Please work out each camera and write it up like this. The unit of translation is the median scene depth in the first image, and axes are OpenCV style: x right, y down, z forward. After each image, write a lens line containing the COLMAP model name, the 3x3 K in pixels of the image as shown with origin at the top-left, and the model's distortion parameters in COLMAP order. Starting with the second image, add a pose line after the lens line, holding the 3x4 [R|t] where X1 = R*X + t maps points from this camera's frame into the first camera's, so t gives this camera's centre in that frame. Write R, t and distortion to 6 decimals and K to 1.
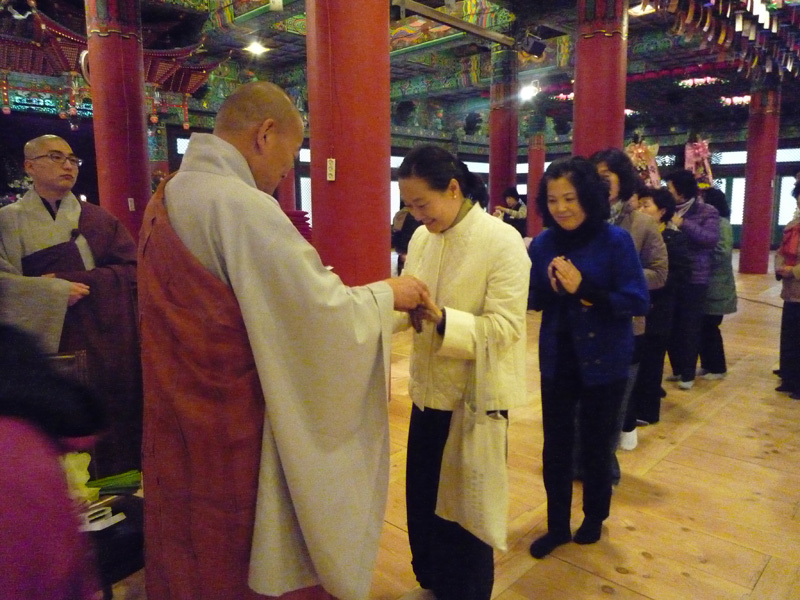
lens RADIAL K [[603.5, 0, 396.8], [0, 603.5, 303.8], [0, 0, 1]] dist [-0.003101, -0.025744]
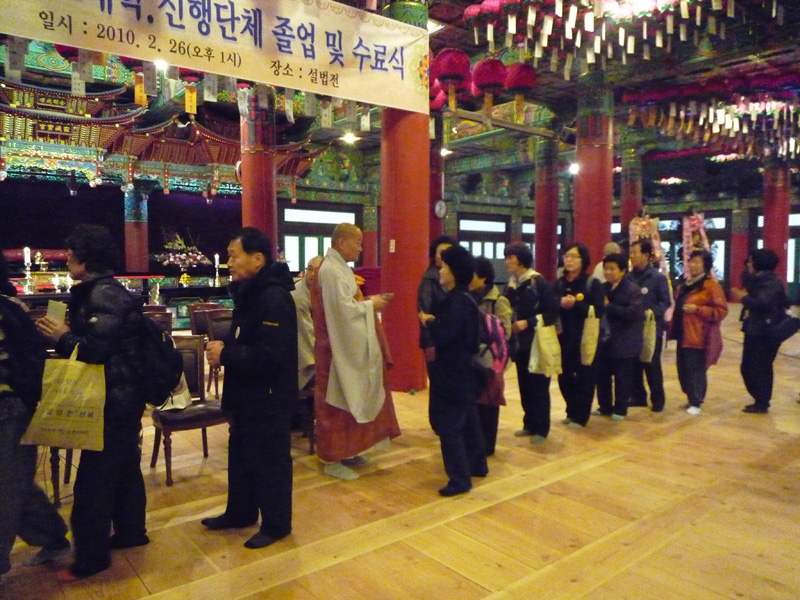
lens RADIAL K [[603.5, 0, 401.9], [0, 603.5, 295.8], [0, 0, 1]] dist [-0.003101, -0.025744]
pose [[0.991704, 0.013686, -0.127811, 0.041831], [-0.026777, 0.994498, -0.101275, 0.027664], [0.125722, 0.103857, 0.986614, -0.203136]]
